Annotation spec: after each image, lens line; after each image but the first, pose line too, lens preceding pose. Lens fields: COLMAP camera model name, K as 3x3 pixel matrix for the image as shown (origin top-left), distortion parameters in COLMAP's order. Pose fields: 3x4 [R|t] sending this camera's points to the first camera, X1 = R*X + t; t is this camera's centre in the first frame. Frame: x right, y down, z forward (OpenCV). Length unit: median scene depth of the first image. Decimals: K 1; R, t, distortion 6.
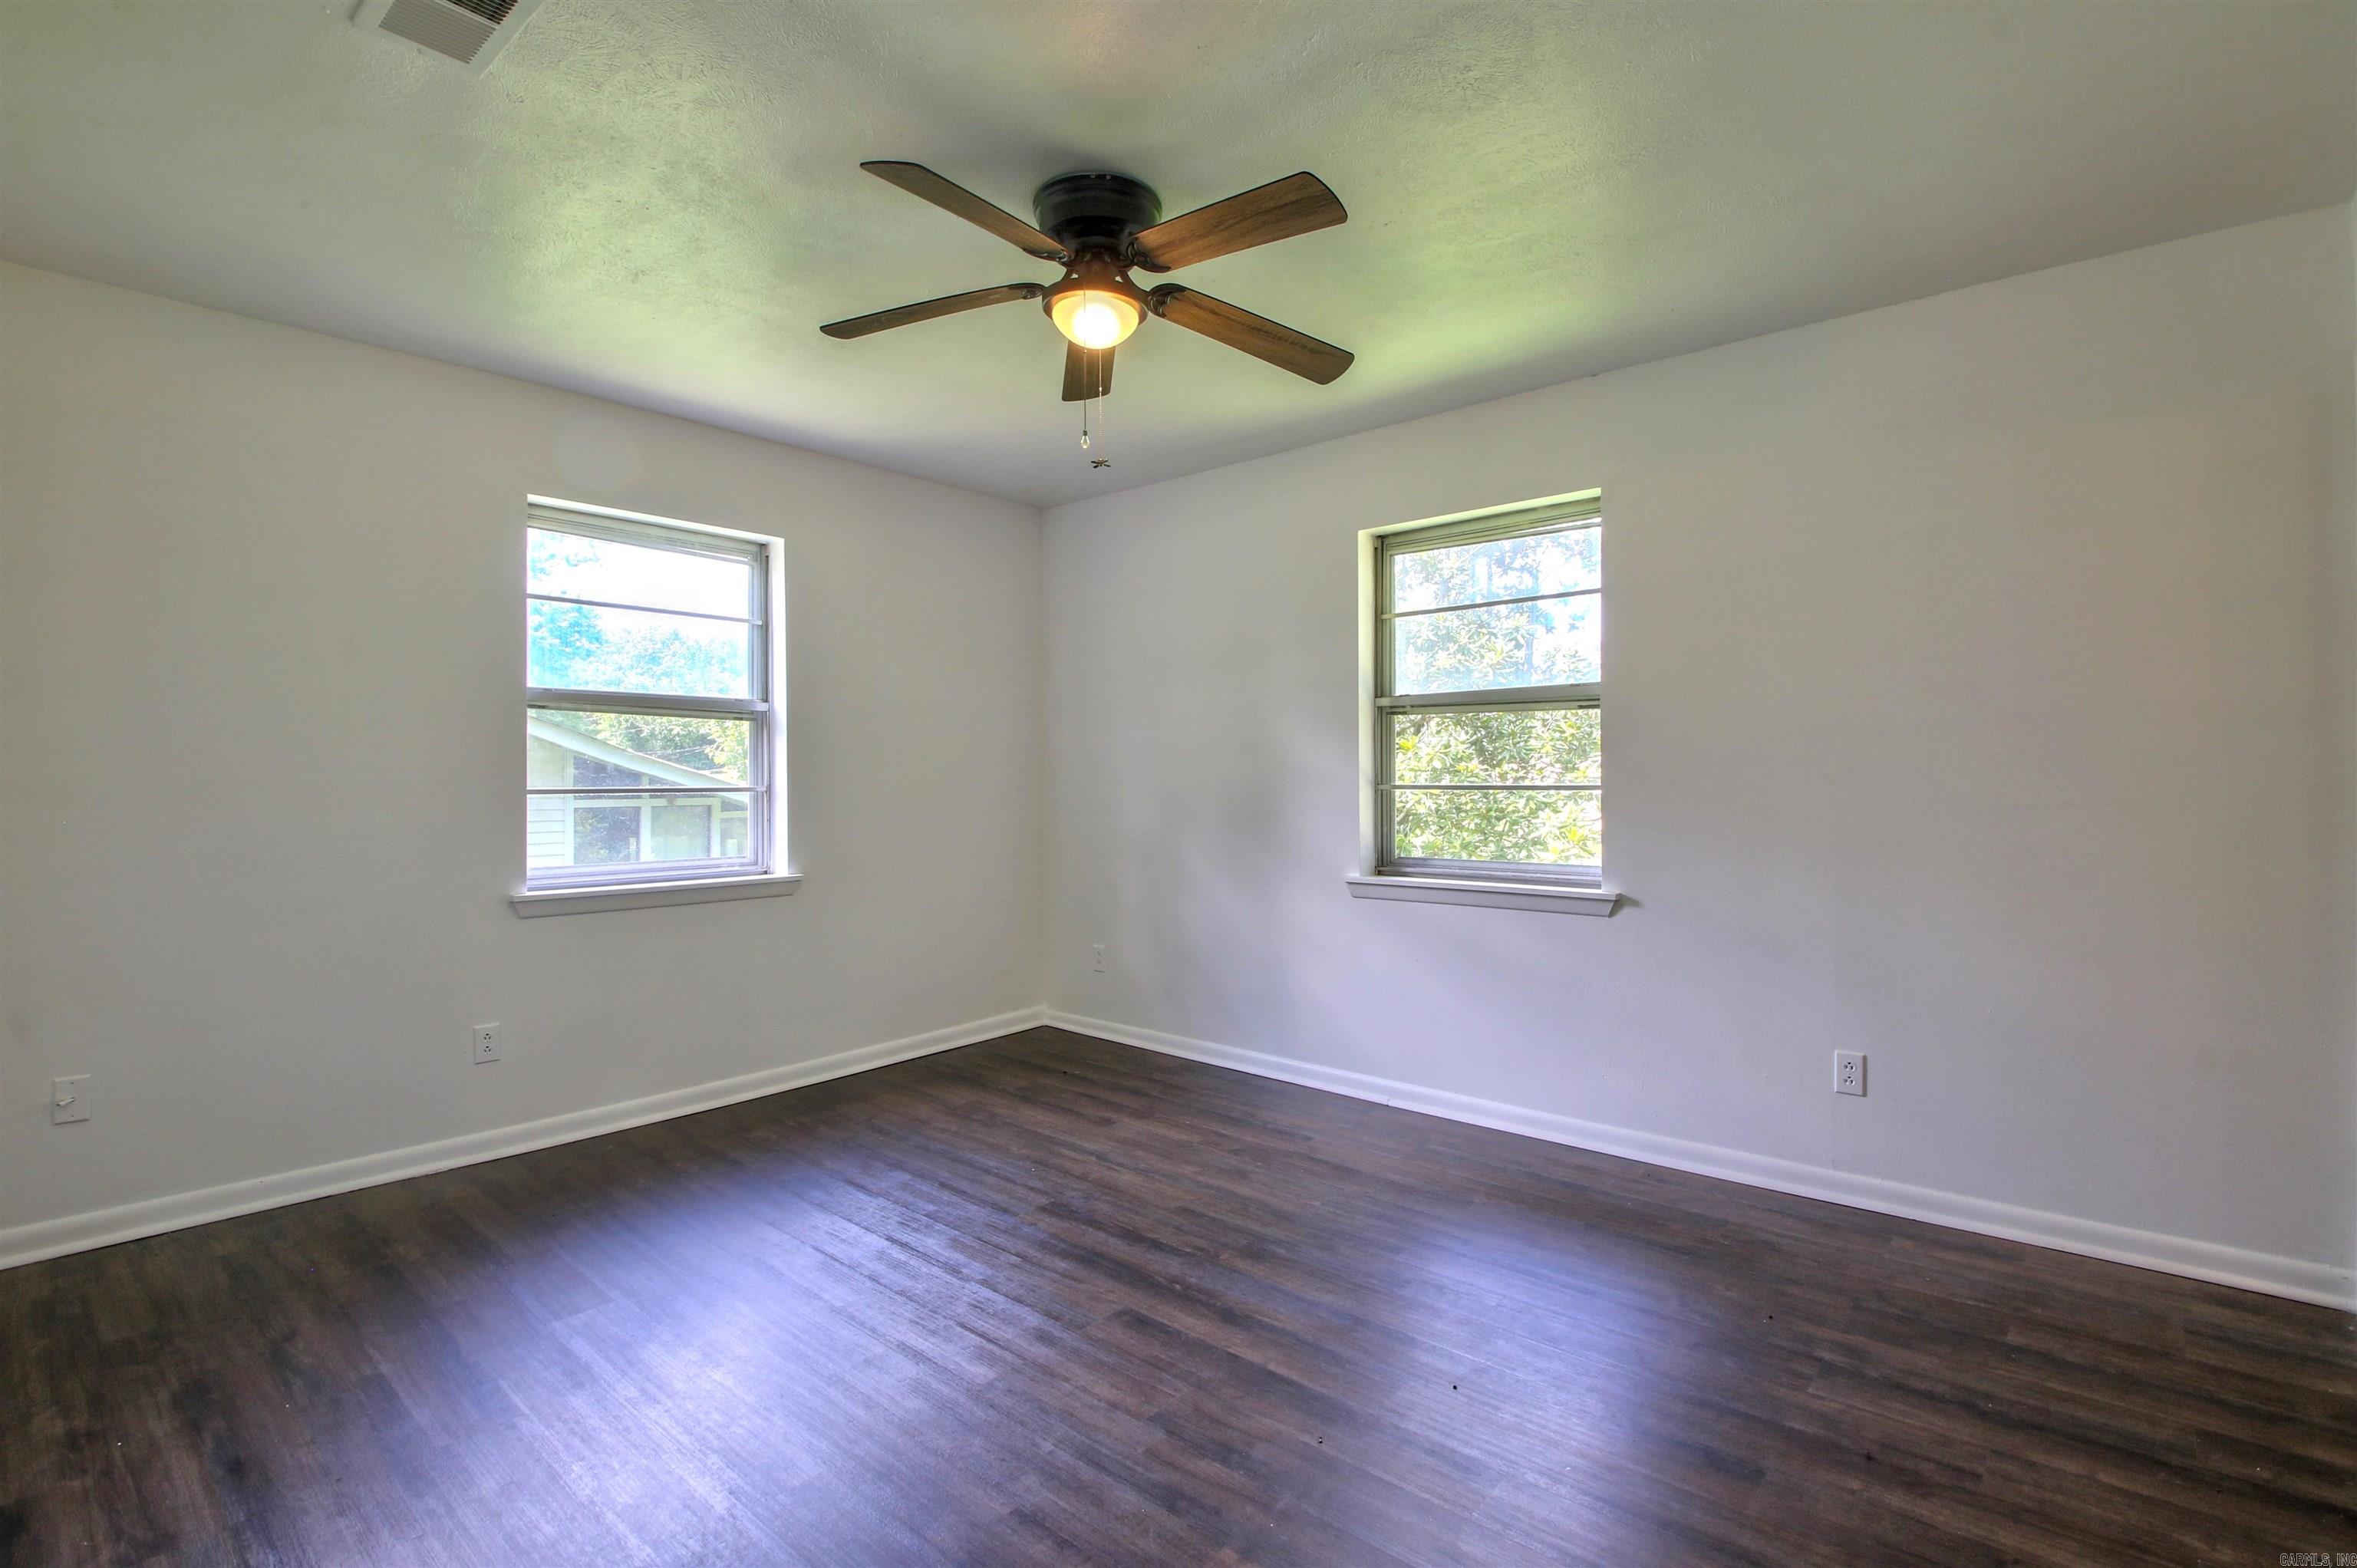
lens RADIAL K [[1100.6, 0, 1177.6], [0, 1100.6, 773.4], [0, 0, 1]] dist [0.017591, -0.028165]
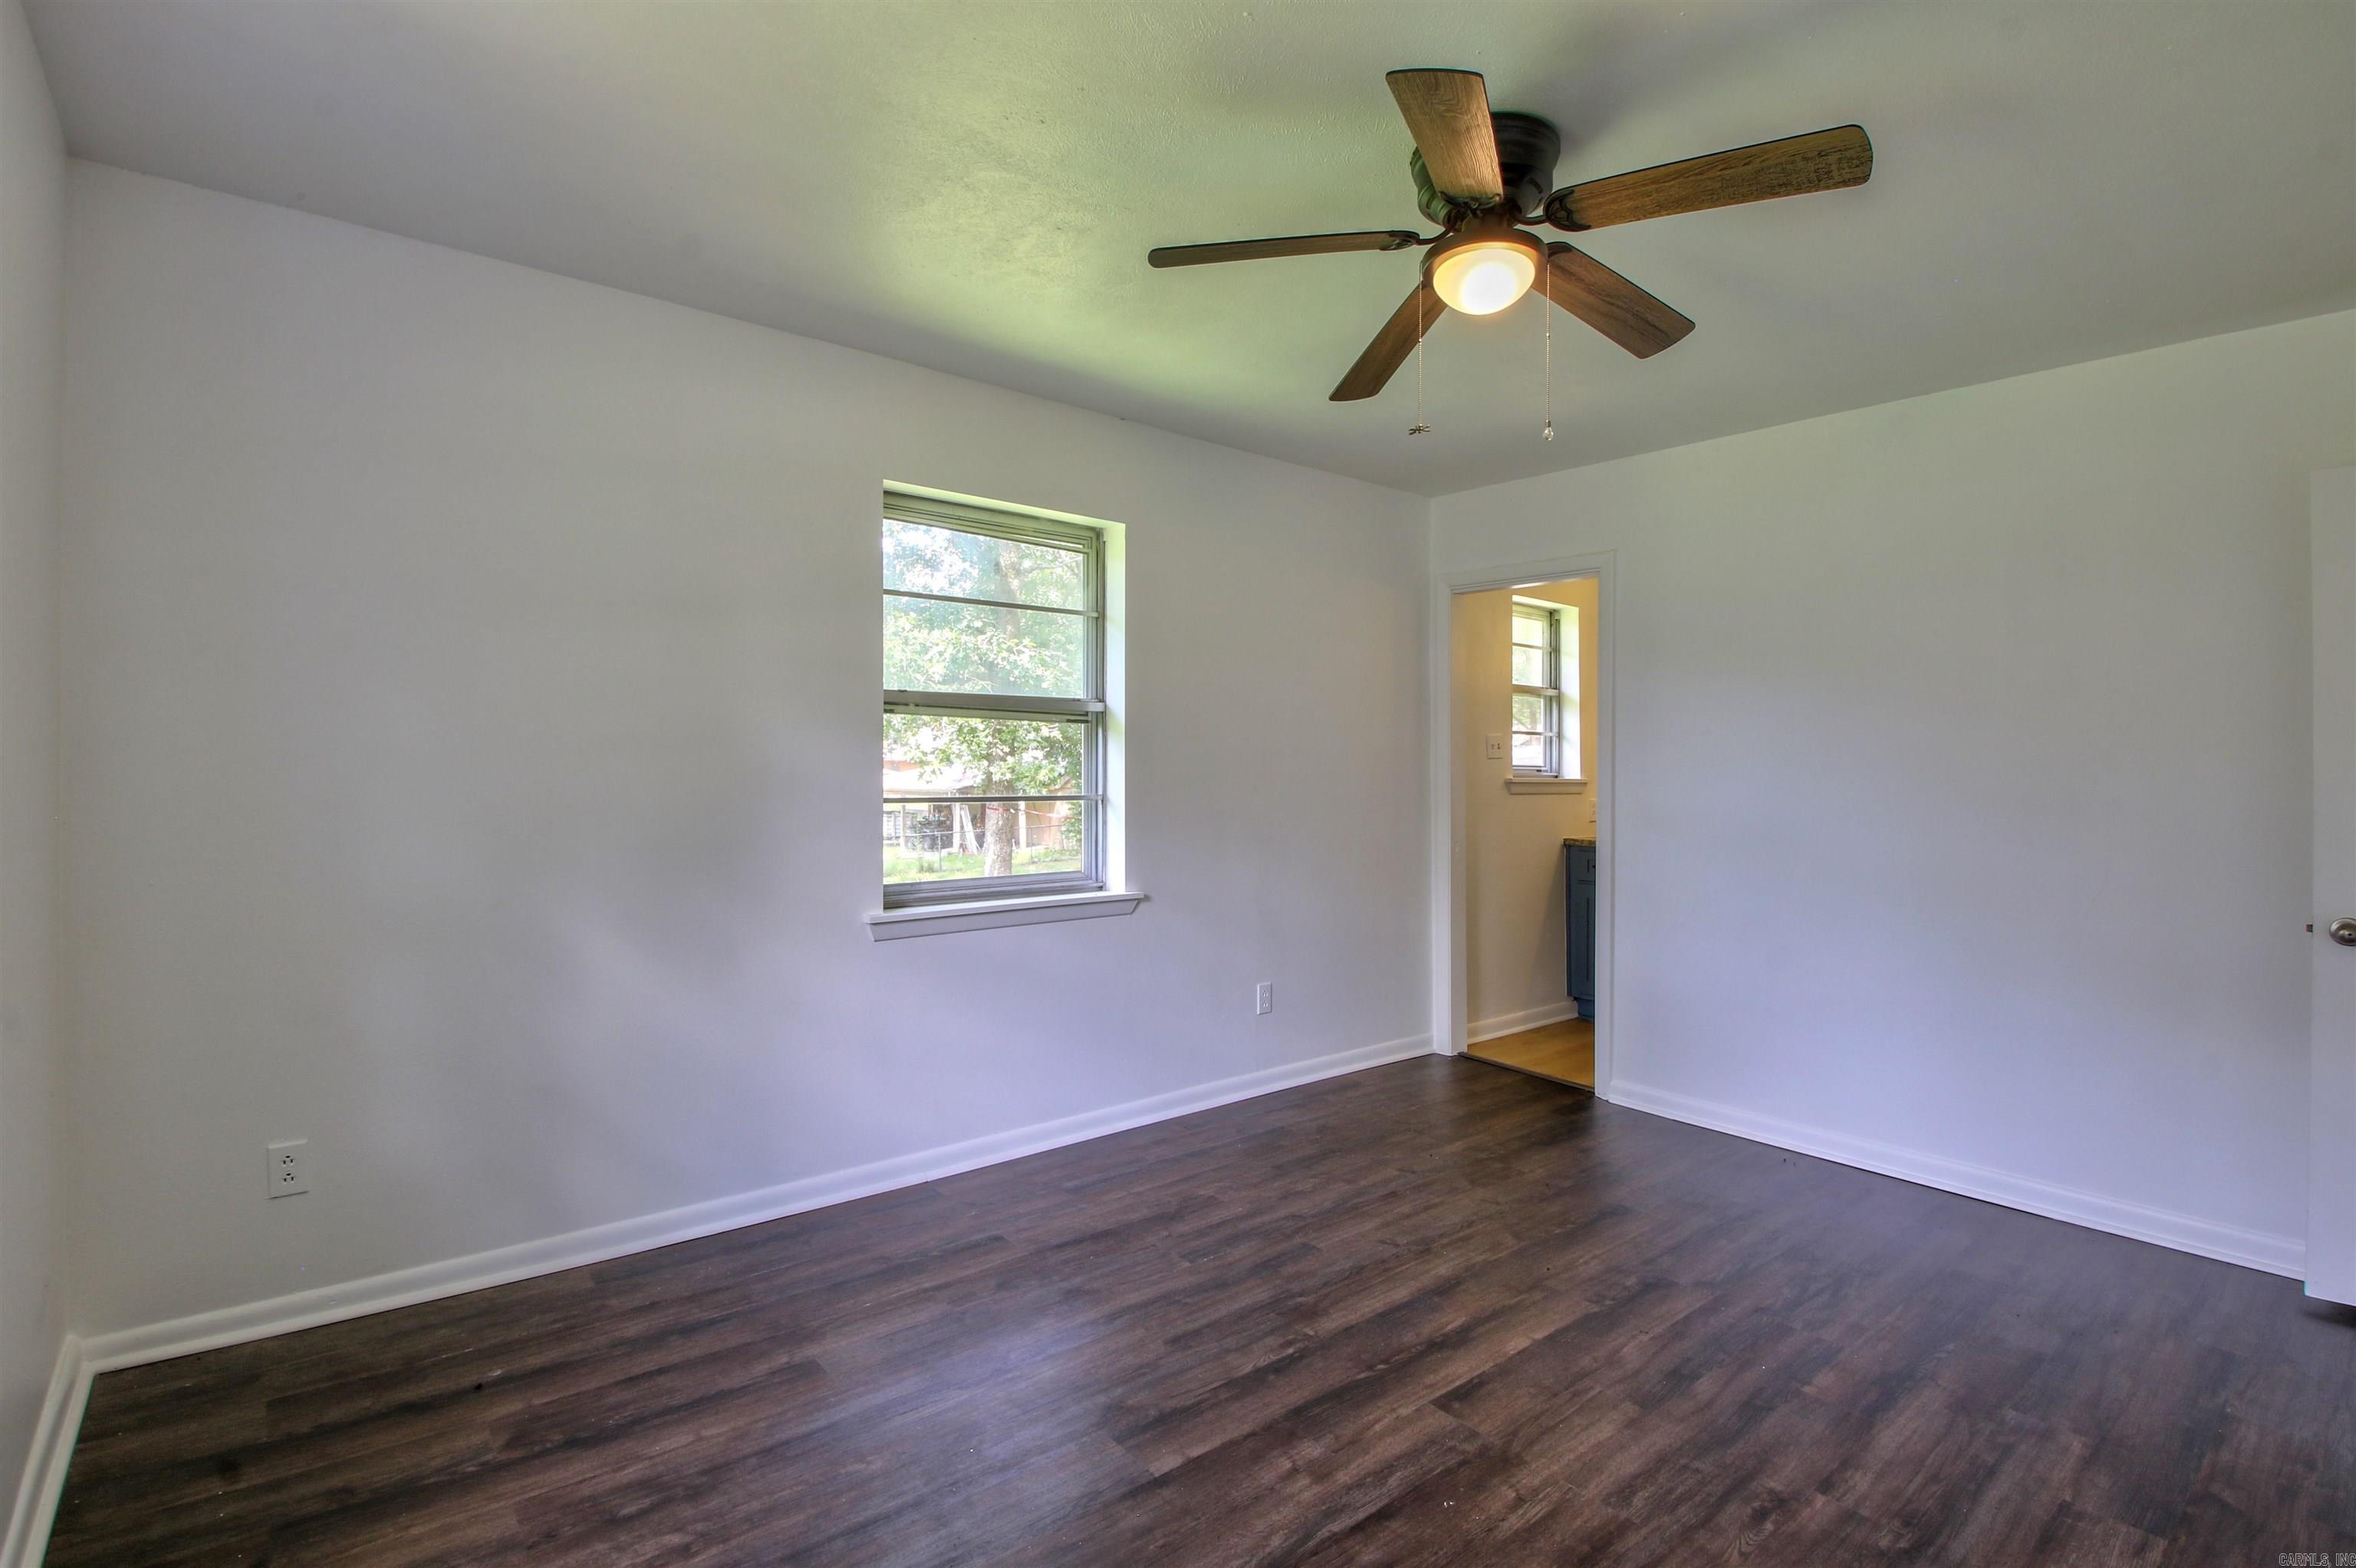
lens RADIAL K [[1100.1, 0, 1177.1], [0, 1100.1, 773.4], [0, 0, 1]] dist [0.017591, -0.028165]
pose [[0.164068, 0.001745, 0.986448, -0.656056], [-0.006694, 0.999977, -0.000655, -0.010071], [-0.986426, -0.006495, 0.164076, 0.735866]]
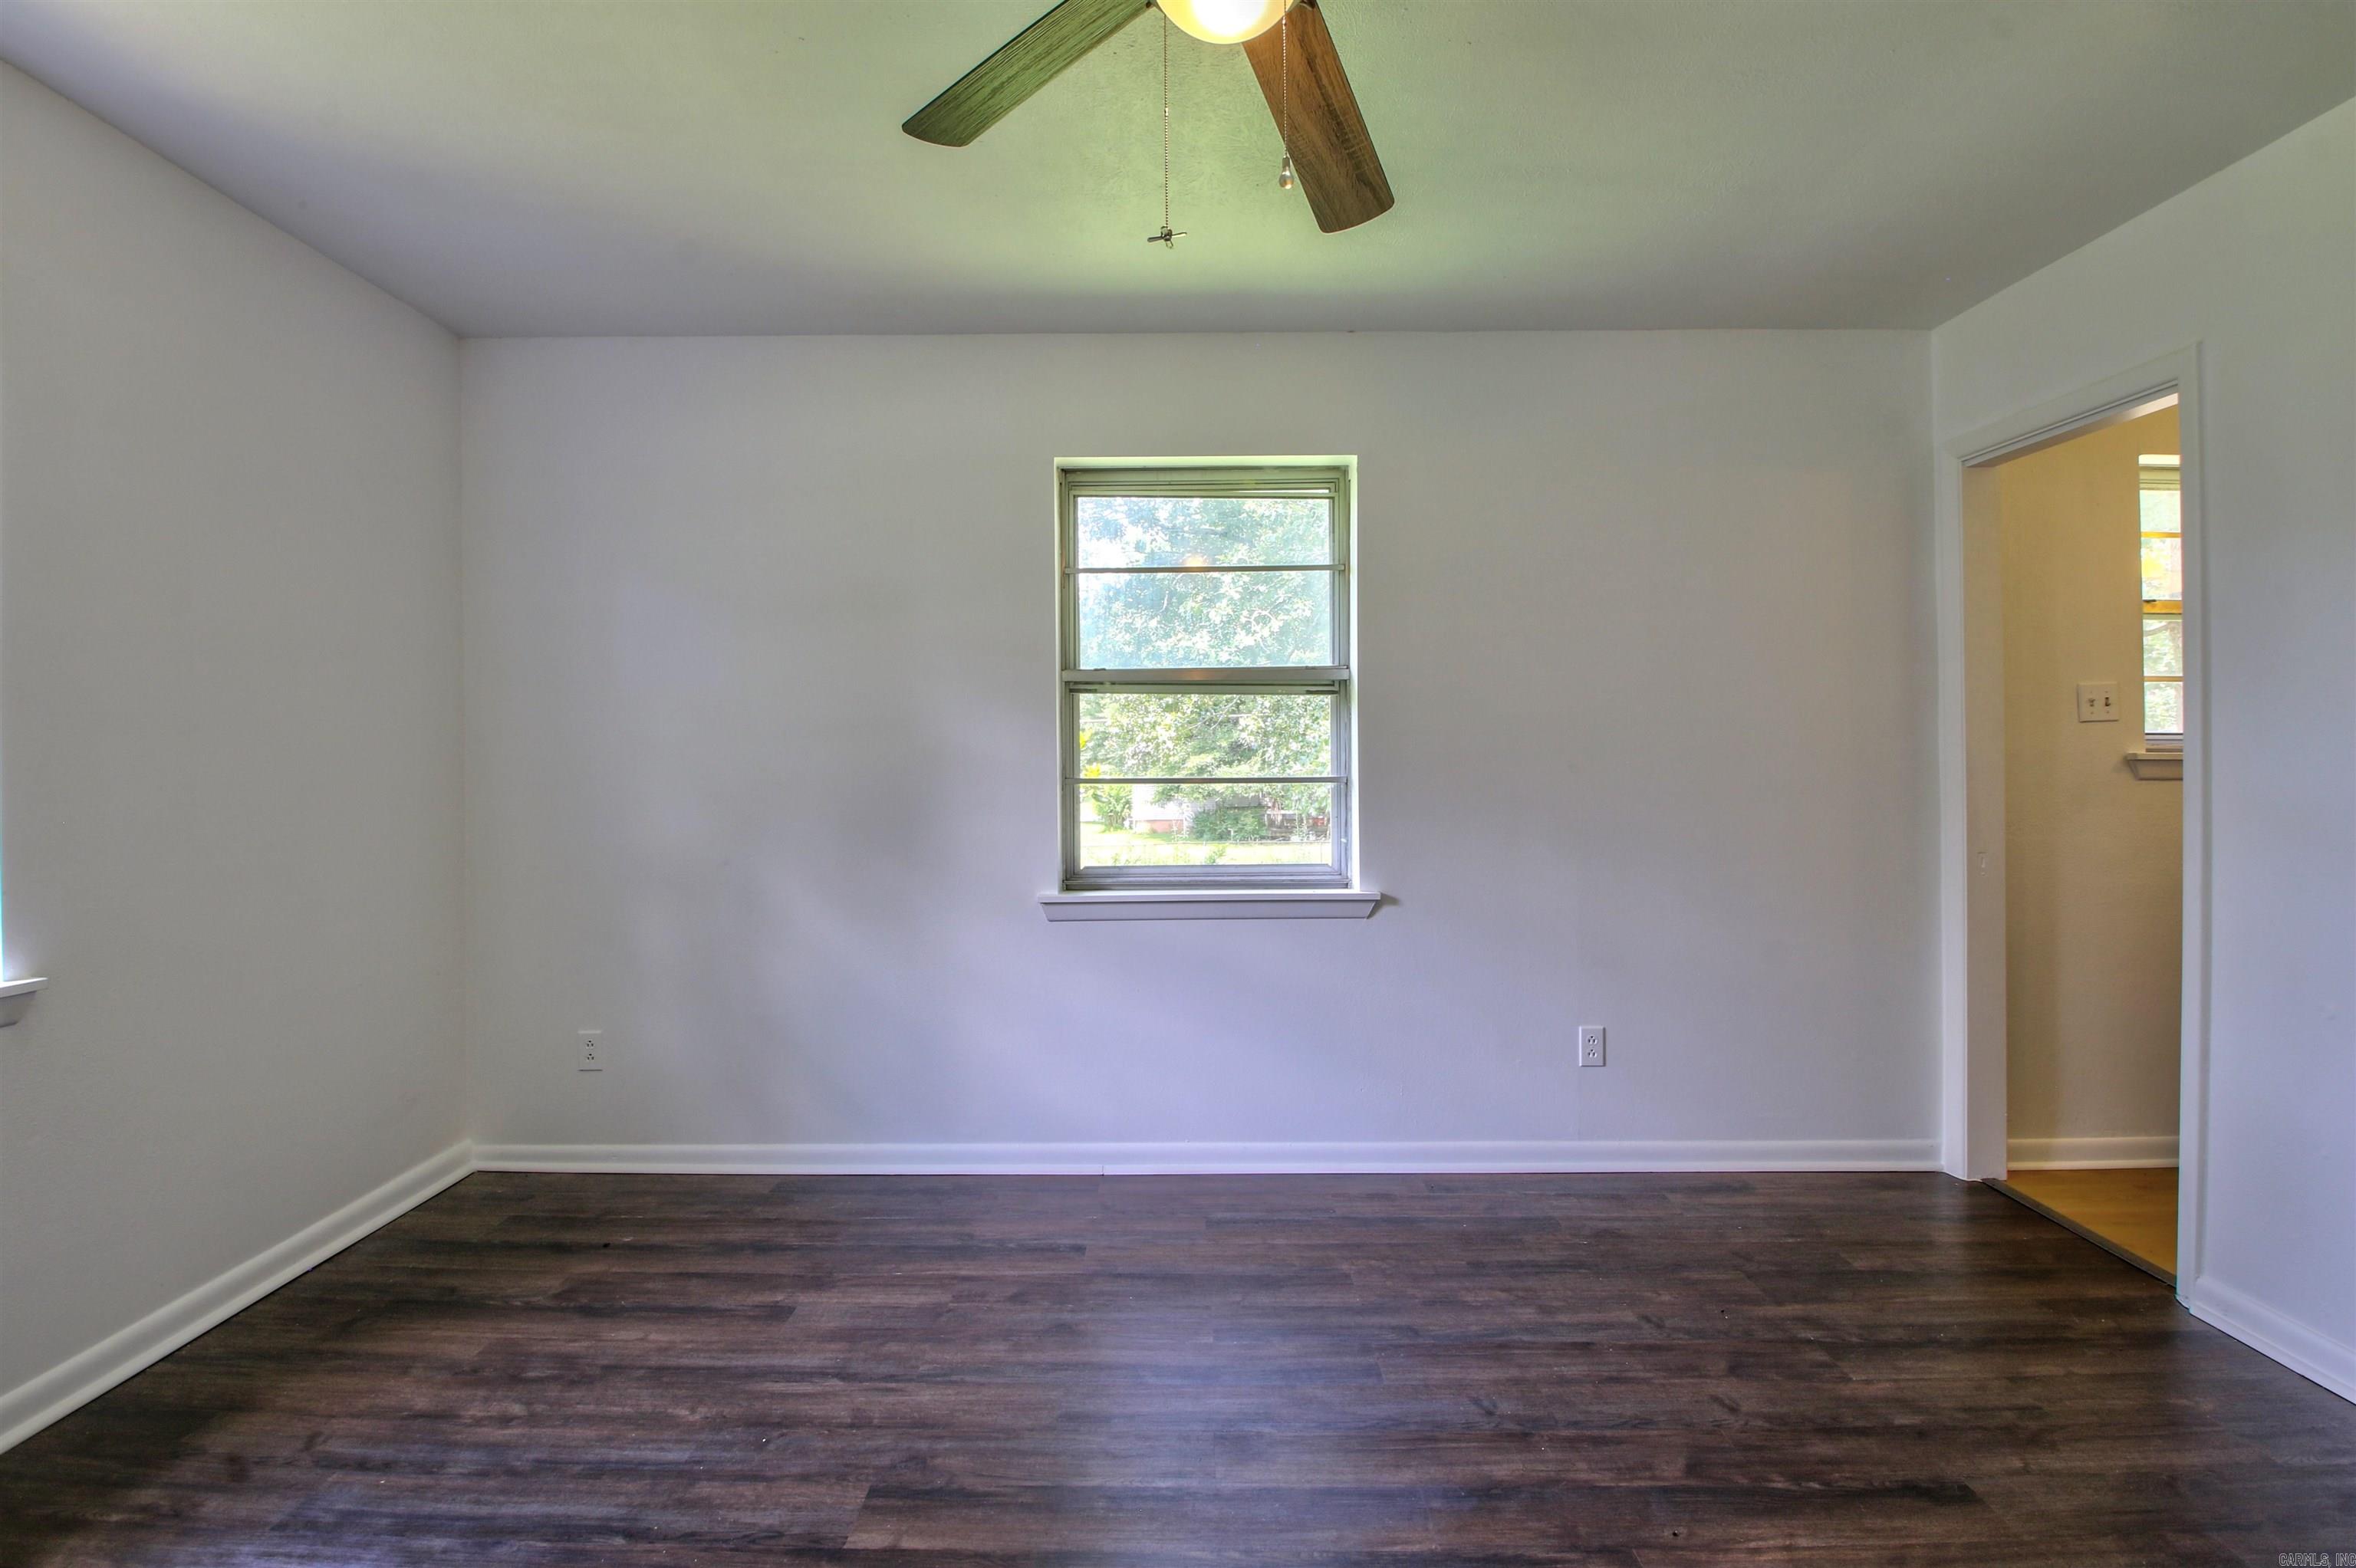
lens RADIAL K [[1100.1, 0, 1177.1], [0, 1100.1, 773.4], [0, 0, 1]] dist [0.017591, -0.028165]
pose [[0.755062, -0.005824, 0.655628, -0.321973], [0.002274, 0.999978, 0.006265, 0.001574], [-0.655650, -0.003240, 0.755058, 0.385364]]
